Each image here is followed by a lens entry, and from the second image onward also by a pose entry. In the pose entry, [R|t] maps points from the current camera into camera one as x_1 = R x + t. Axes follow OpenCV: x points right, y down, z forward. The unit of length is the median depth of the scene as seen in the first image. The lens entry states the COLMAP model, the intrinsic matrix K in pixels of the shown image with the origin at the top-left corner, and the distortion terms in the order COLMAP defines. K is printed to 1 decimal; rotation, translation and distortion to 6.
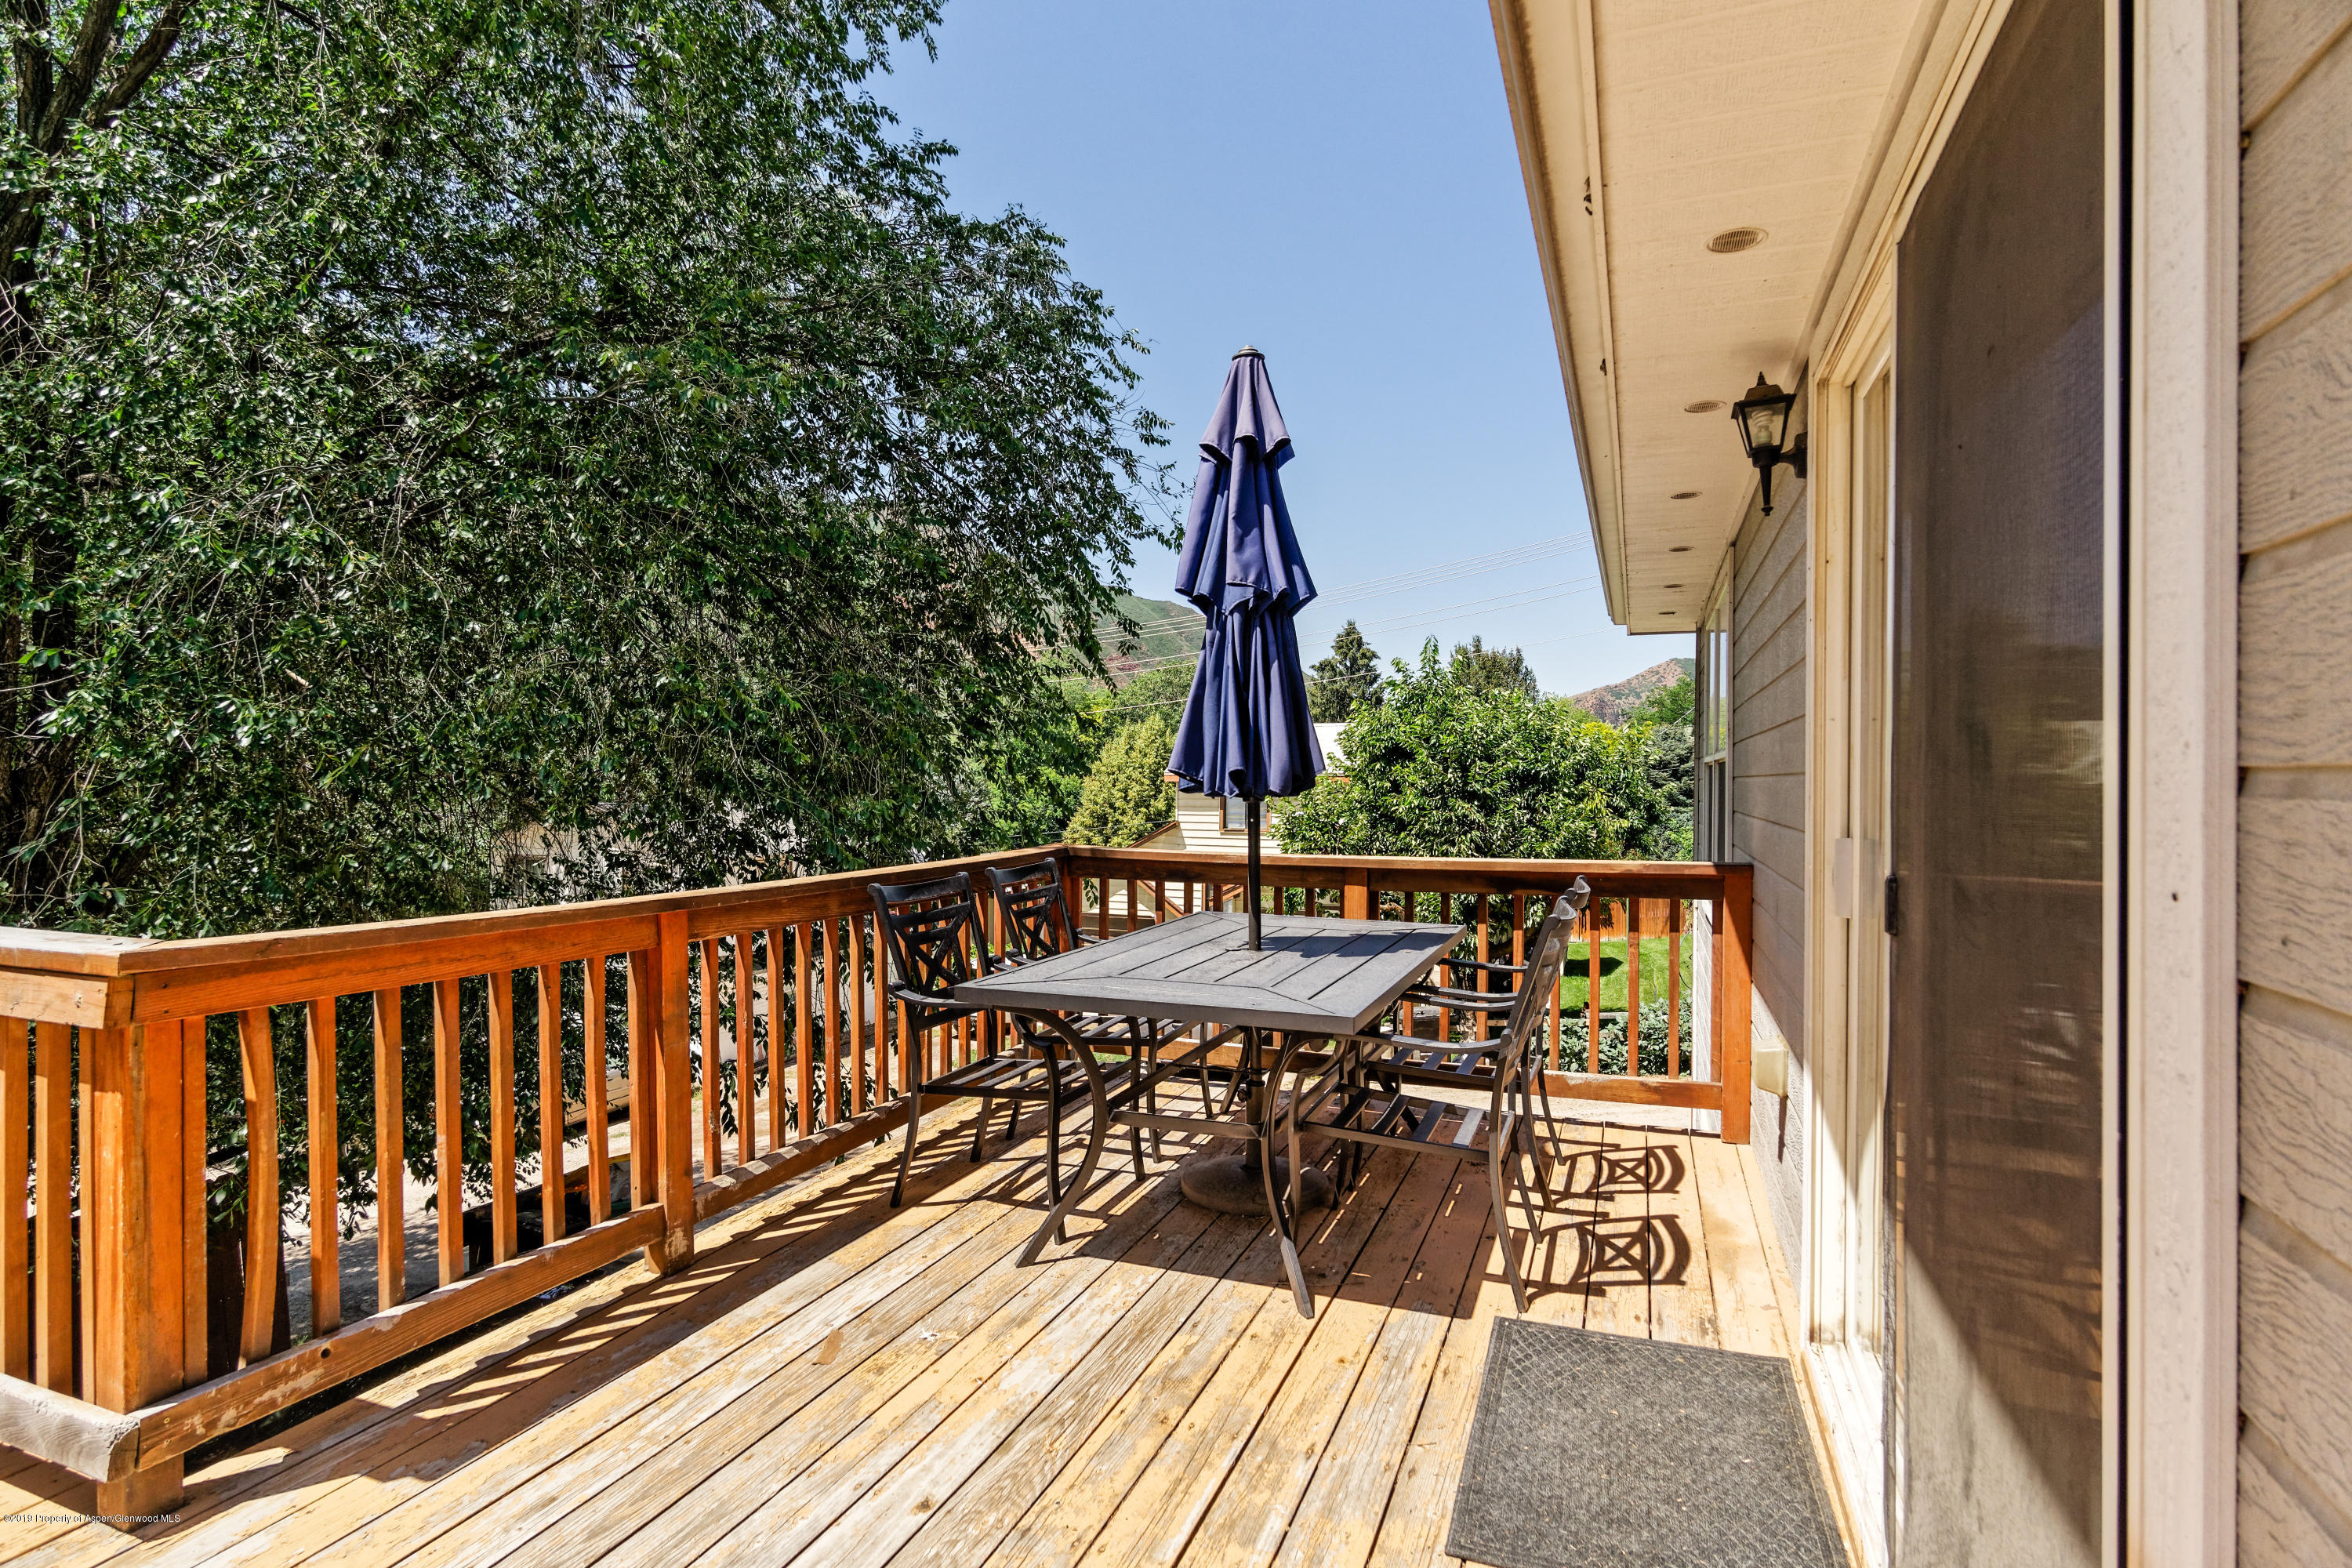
lens RADIAL K [[1194.1, 0, 1184.8], [0, 1194.1, 767.5], [0, 0, 1]] dist [-0.000913, 0.000408]
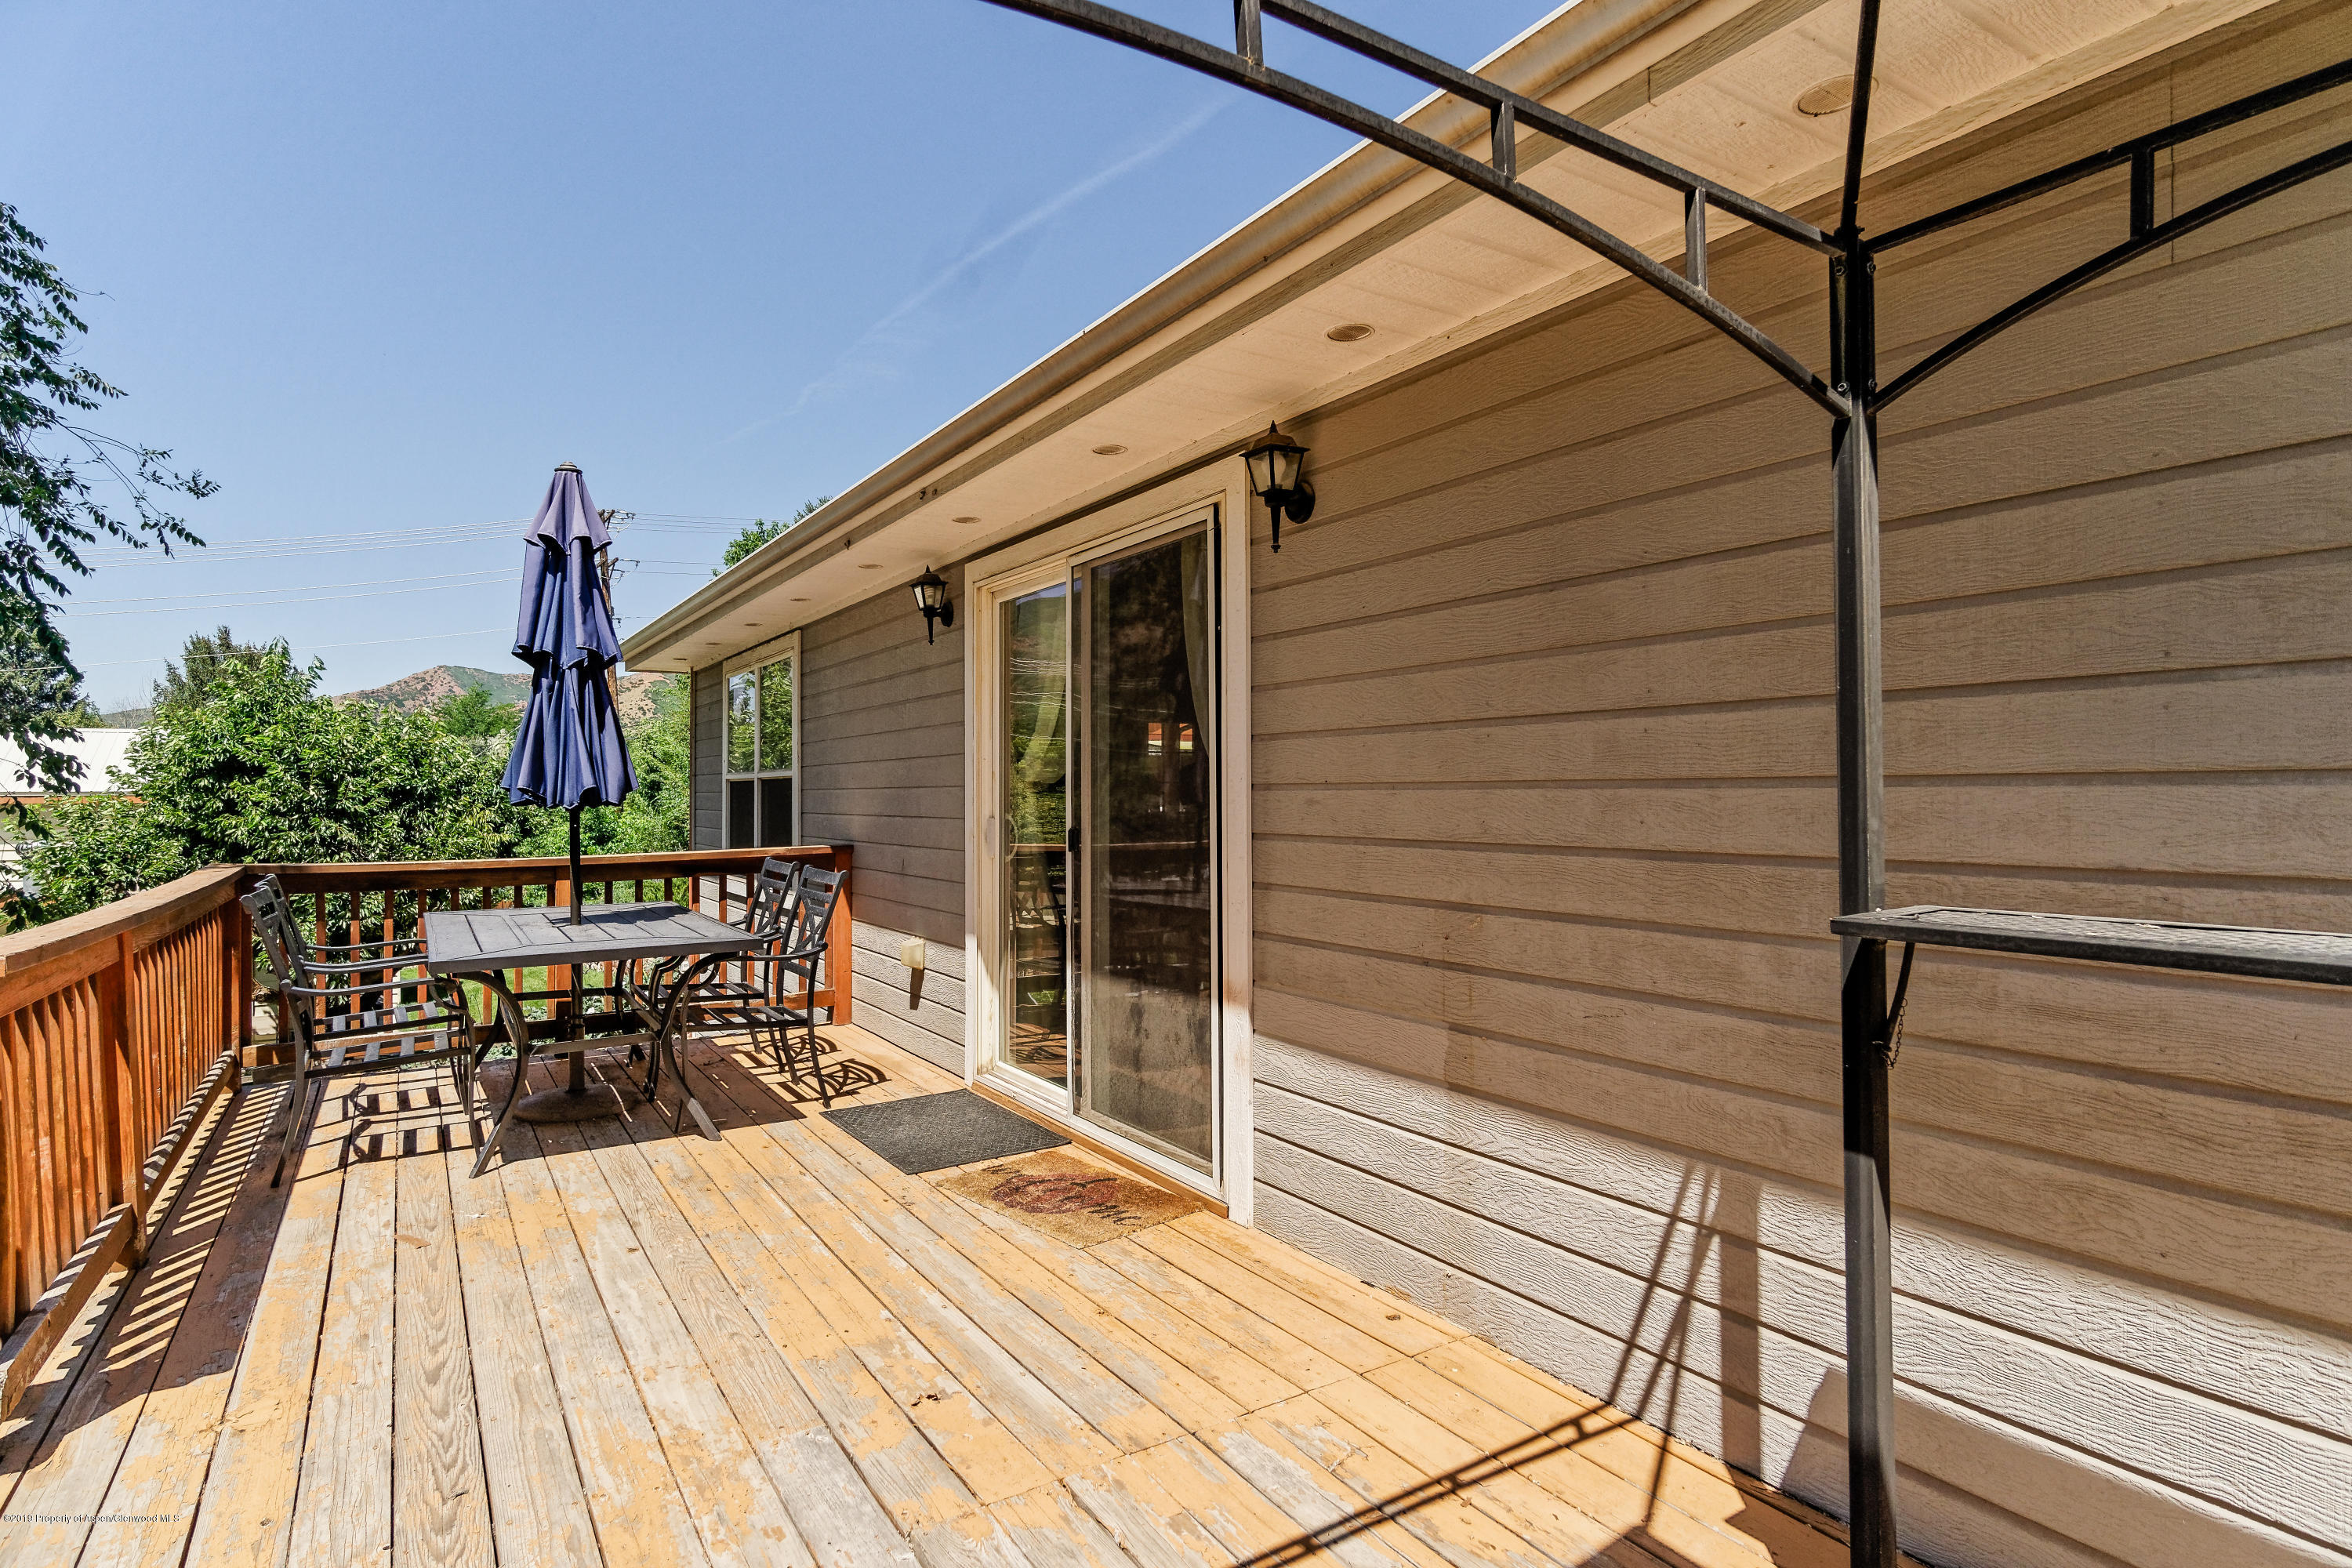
lens RADIAL K [[1199.1, 0, 1129.2], [0, 1199.1, 770.8], [0, 0, 1]] dist [-0.000447, 0.000265]
pose [[0.612831, 0.004848, 0.790199, -0.626818], [0.002798, 0.999962, -0.008305, -0.003299], [-0.790209, 0.007301, 0.612794, -0.295113]]
